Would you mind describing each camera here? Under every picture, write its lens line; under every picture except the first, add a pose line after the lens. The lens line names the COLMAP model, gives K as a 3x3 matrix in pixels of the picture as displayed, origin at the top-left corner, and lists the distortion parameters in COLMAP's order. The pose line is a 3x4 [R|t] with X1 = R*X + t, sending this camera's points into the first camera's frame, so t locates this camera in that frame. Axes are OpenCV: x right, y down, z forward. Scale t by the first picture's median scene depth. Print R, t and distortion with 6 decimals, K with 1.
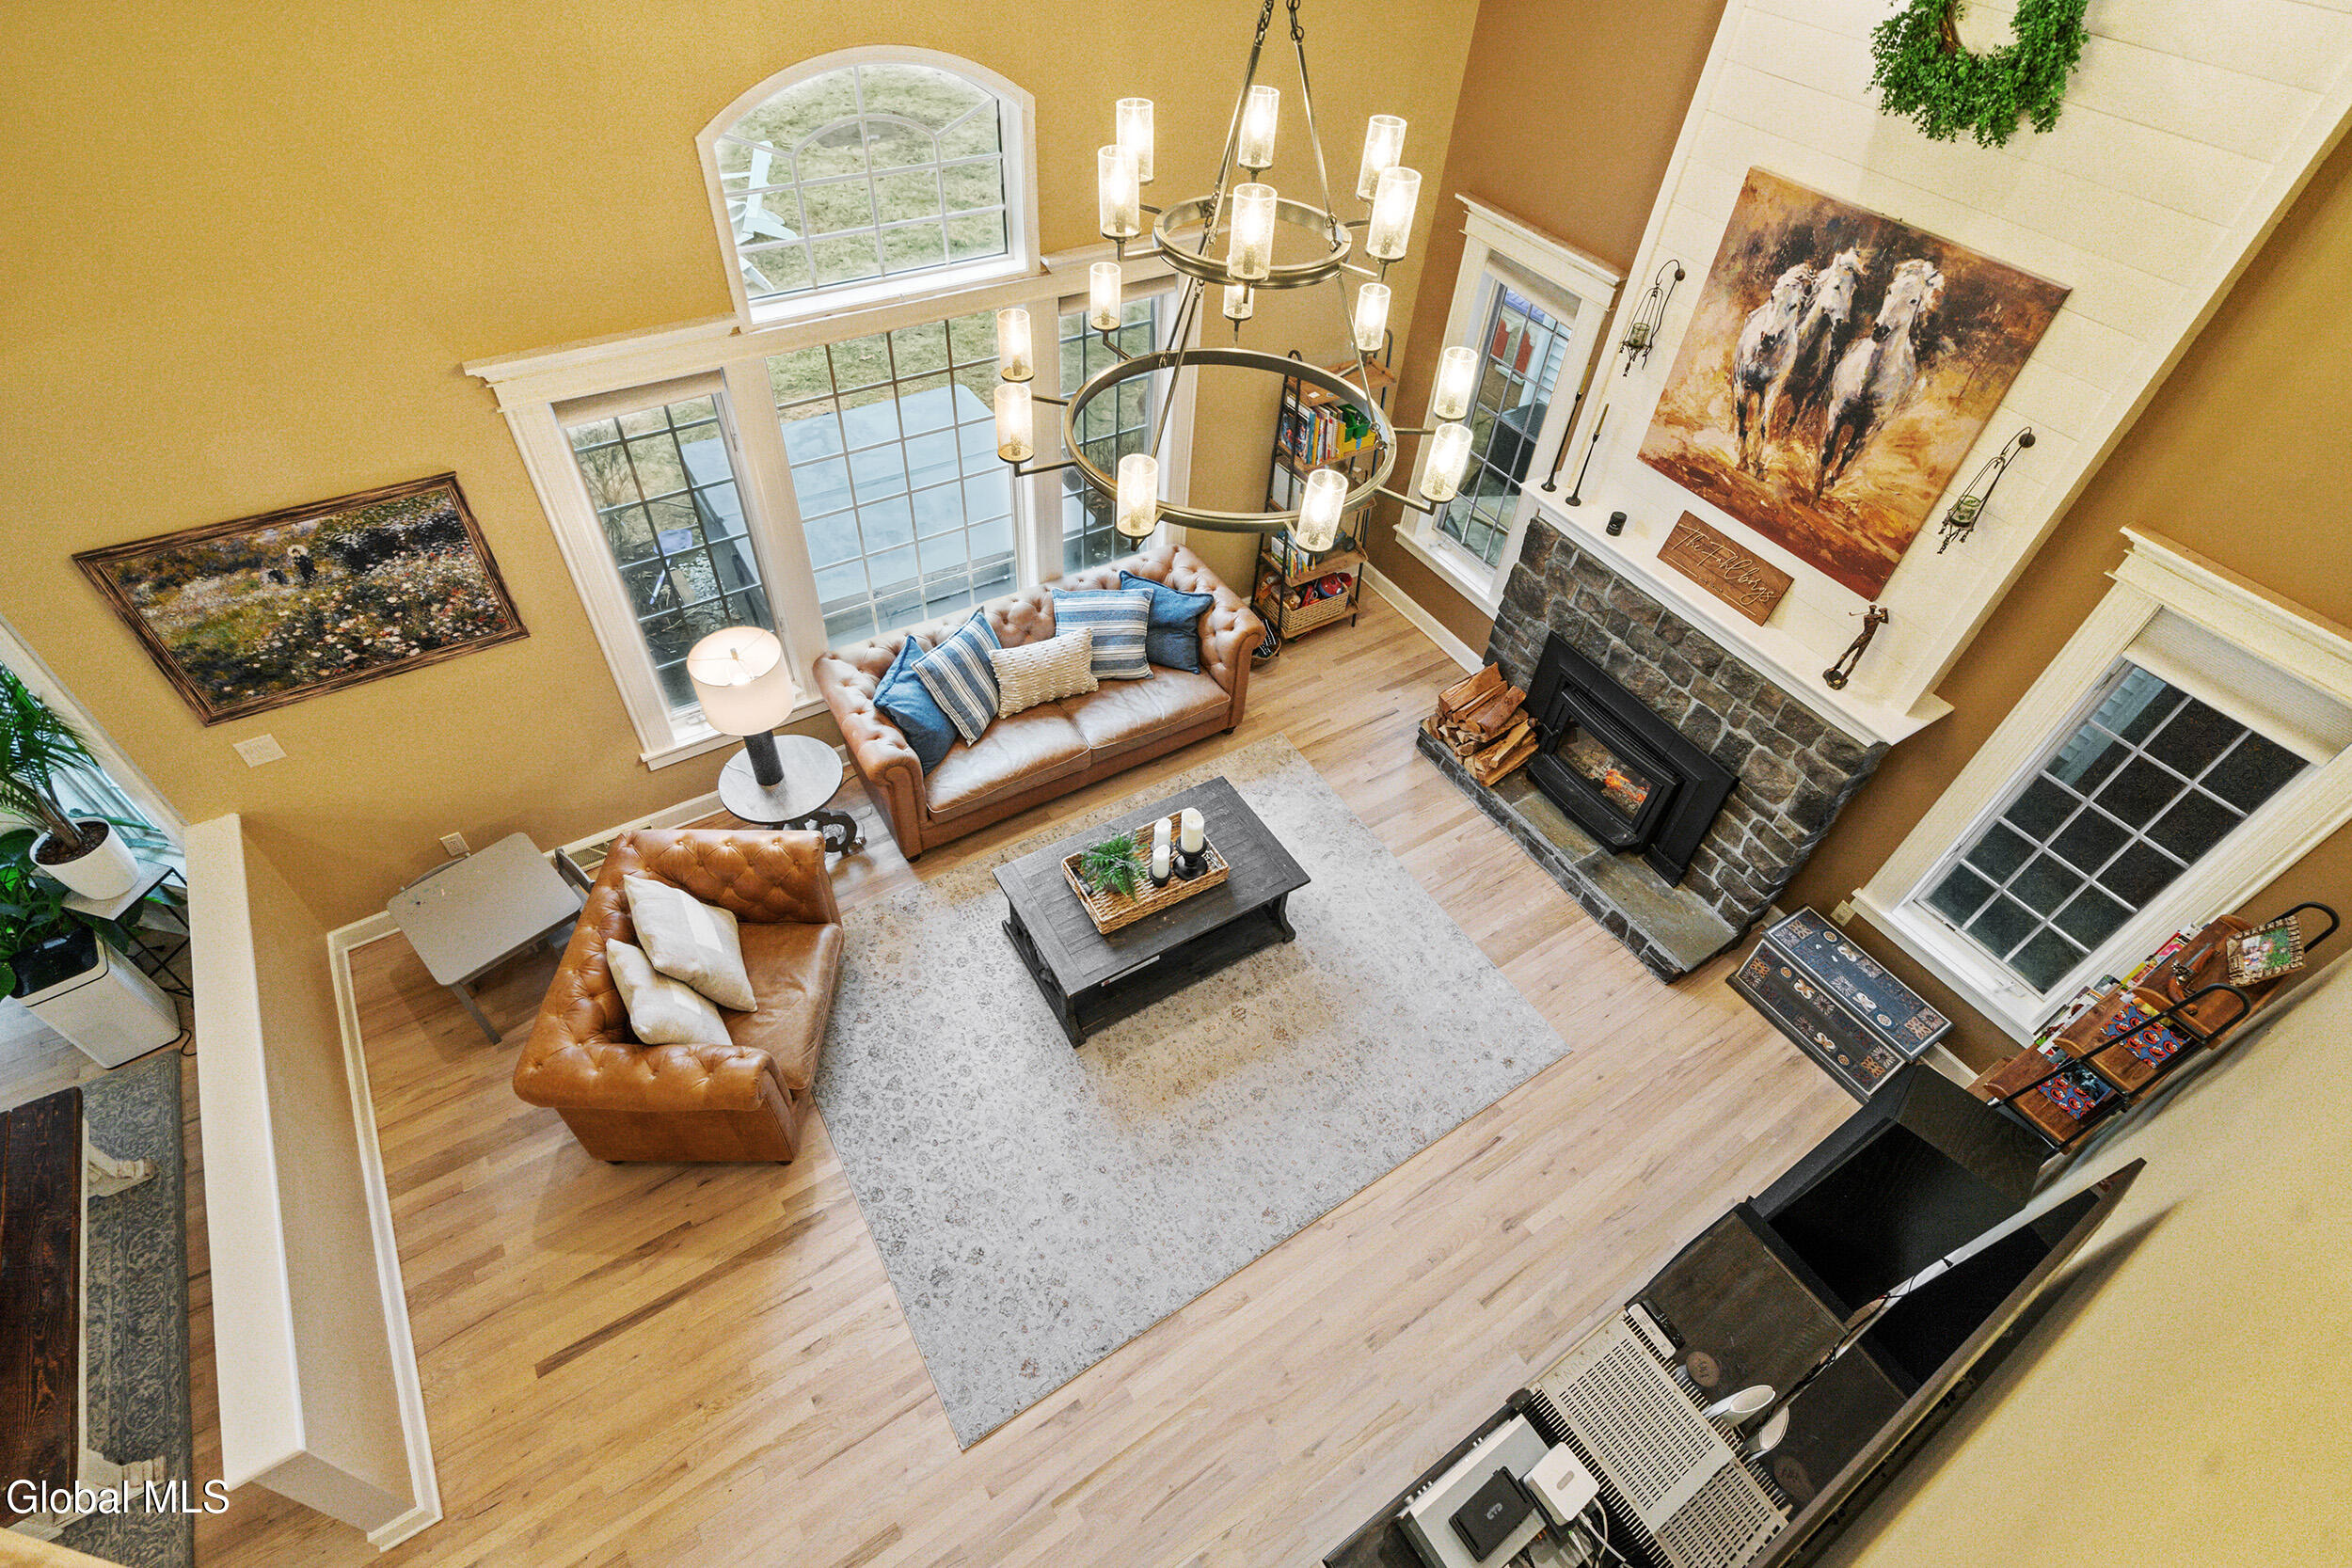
lens RADIAL K [[1110.7, 0, 1168.9], [0, 1110.7, 776.4], [0, 0, 1]] dist [-0.006502, 0.001612]
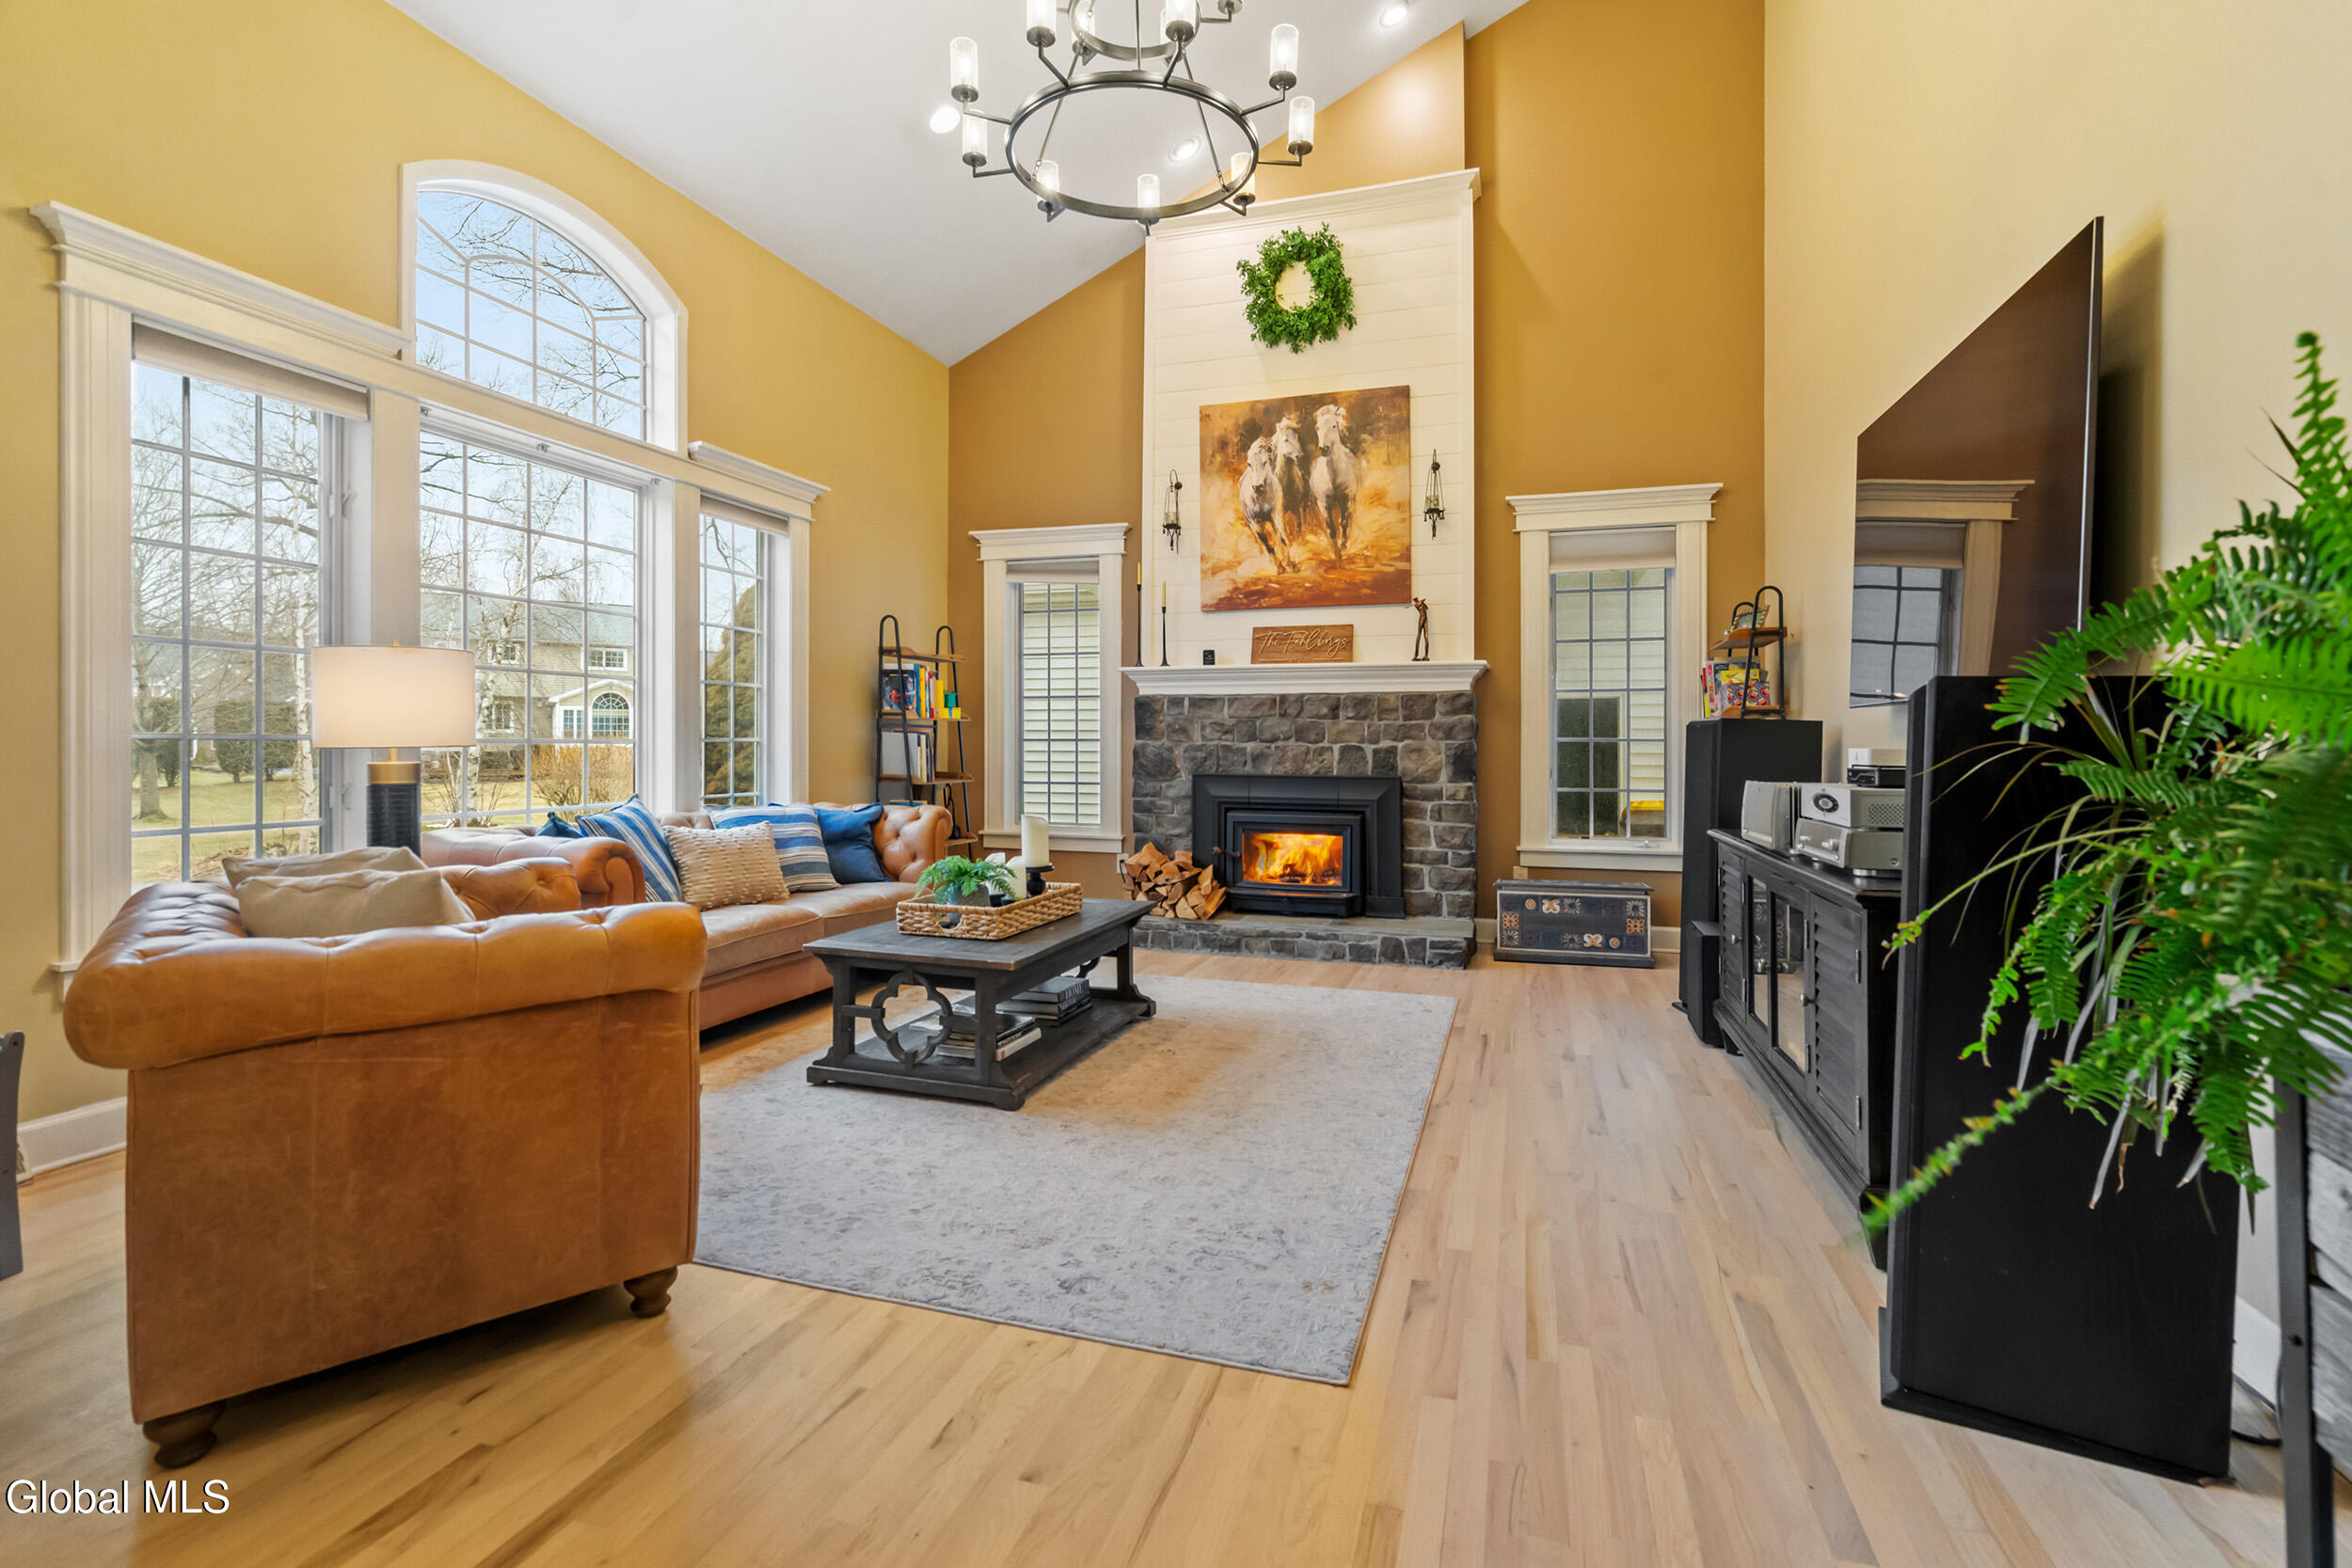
lens RADIAL K [[1110.7, 0, 1183.3], [0, 1110.7, 745.1], [0, 0, 1]] dist [-0.006502, 0.001612]
pose [[0.760956, -0.036083, 0.647799, -0.464033], [0.493152, 0.680974, -0.541364, 0.542429], [-0.421601, 0.731418, 0.535986, 0.466844]]
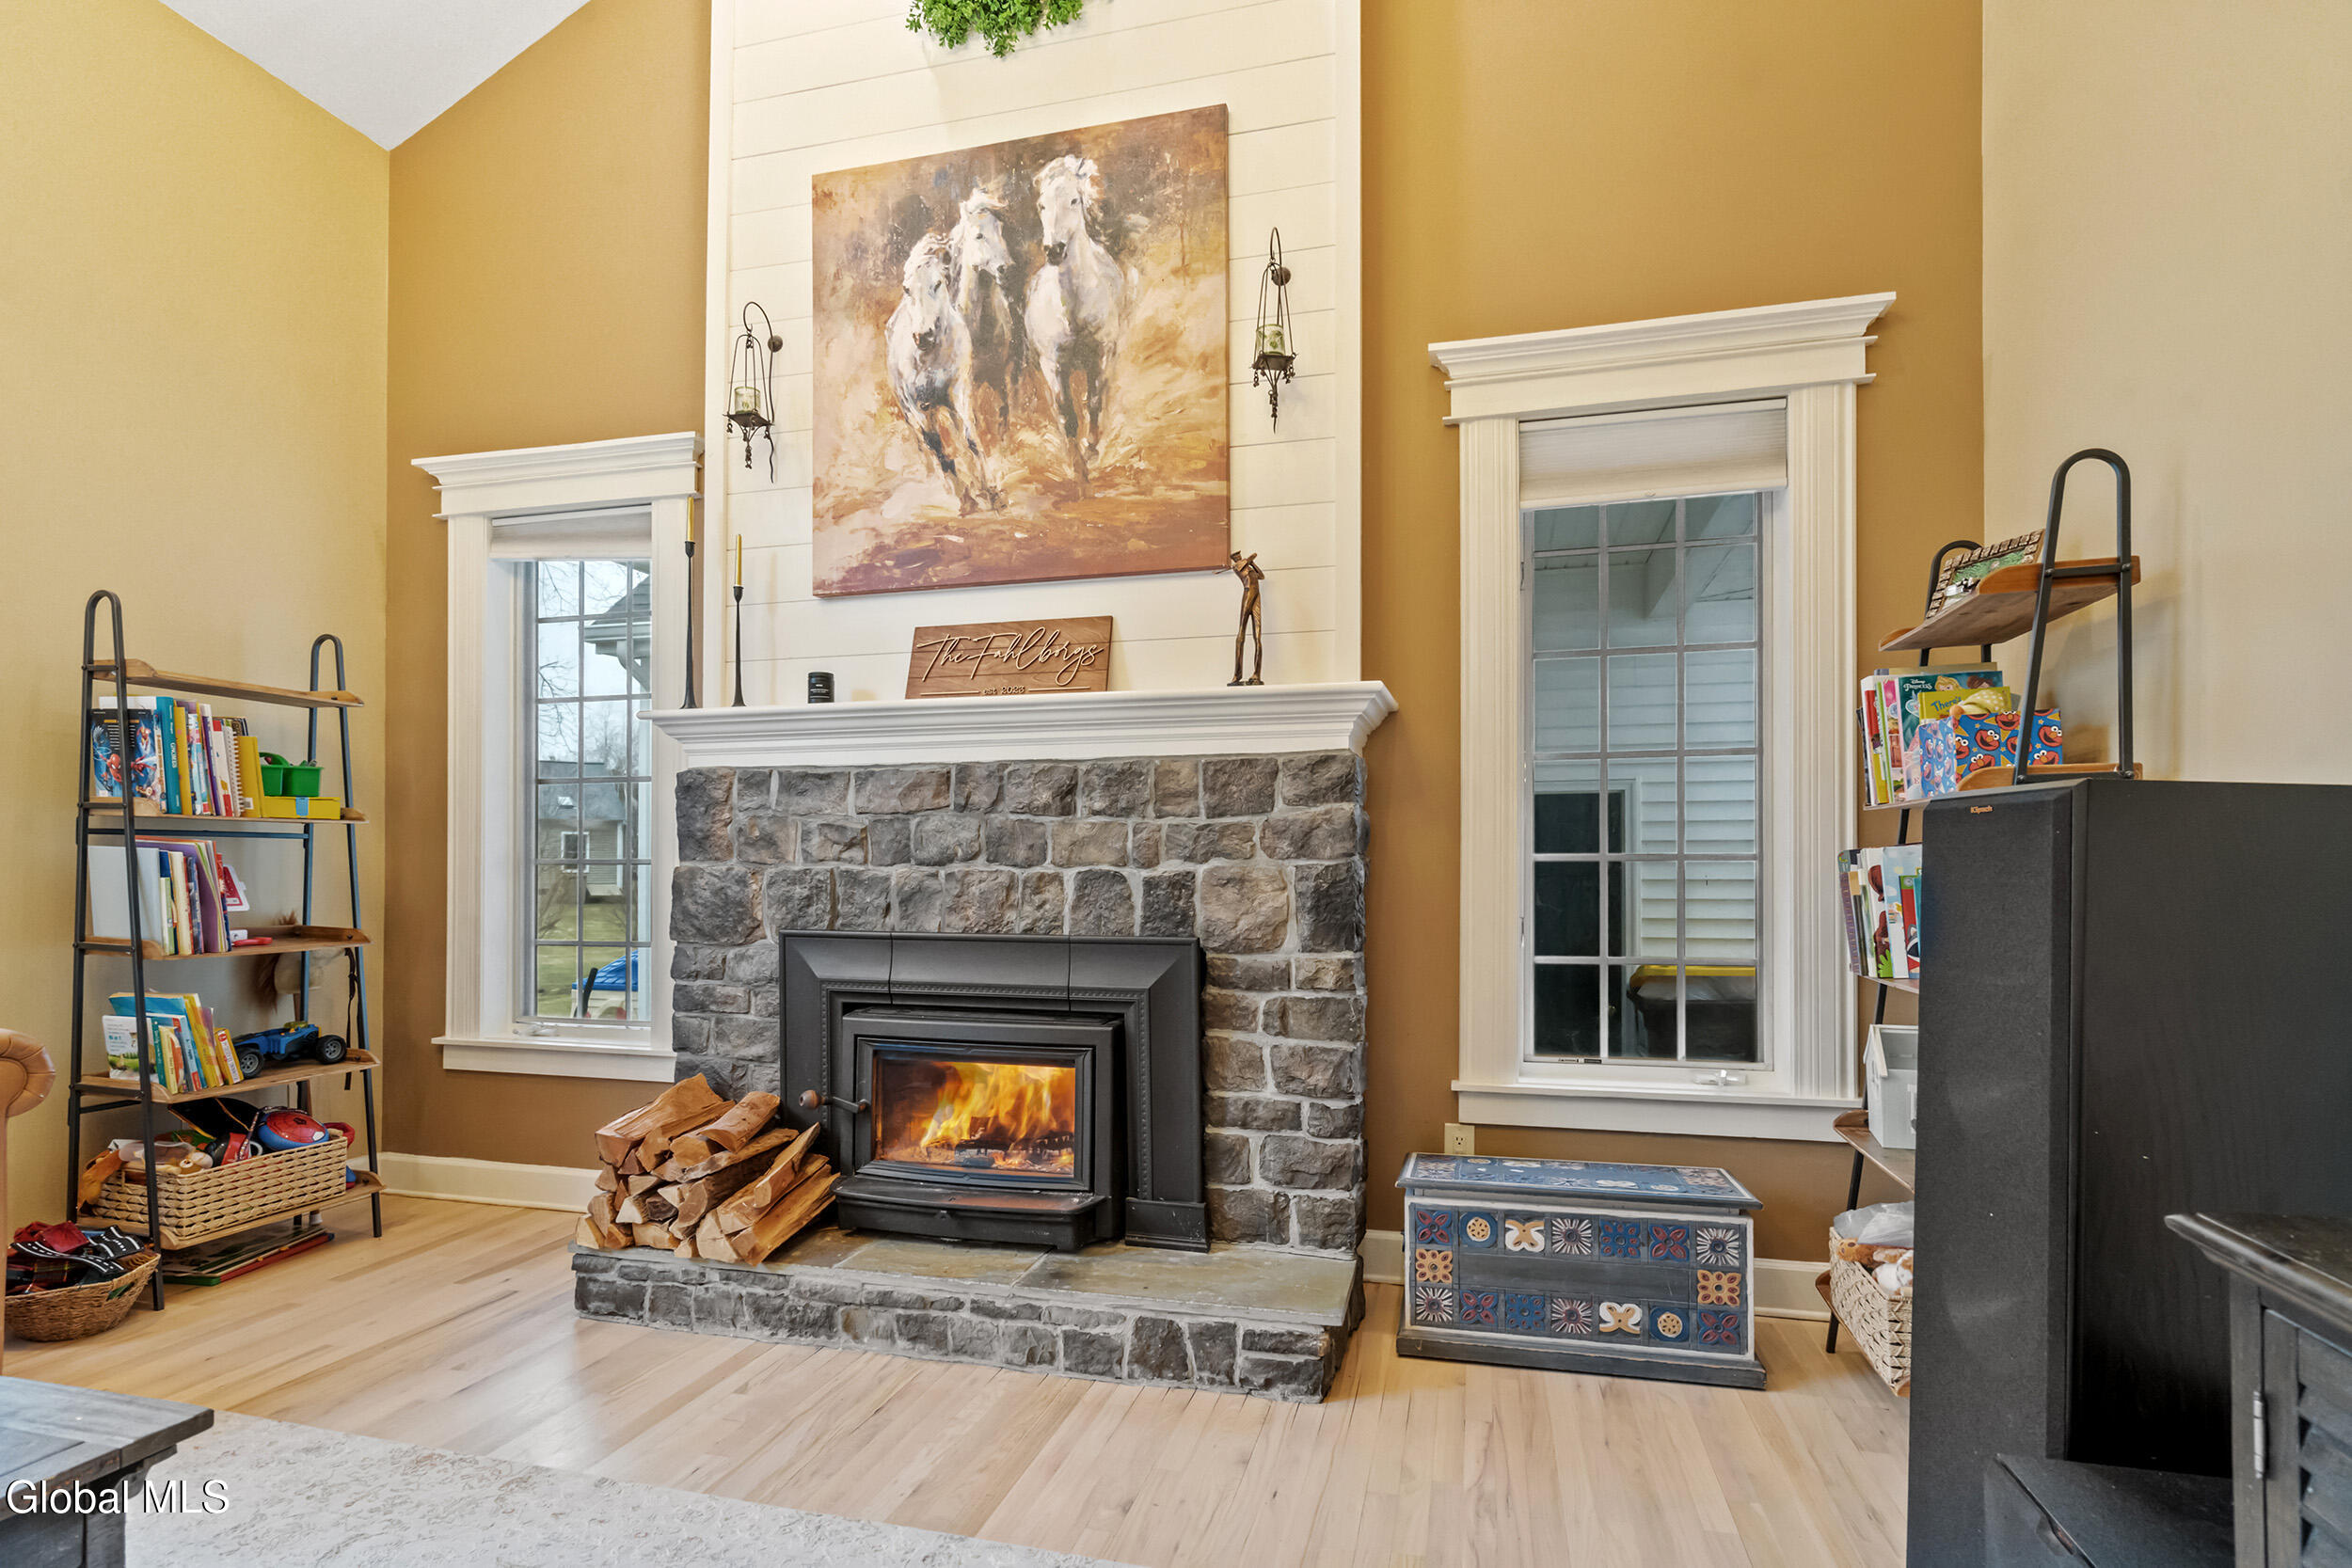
lens RADIAL K [[1178.9, 0, 1190.5], [0, 1178.9, 886.2], [0, 0, 1]] dist [-0.001039, -0.000205]
pose [[0.725483, -0.046606, 0.686661, 0.121614], [0.523248, 0.685468, -0.506306, 0.292508], [-0.447087, 0.726610, 0.521682, 0.729913]]
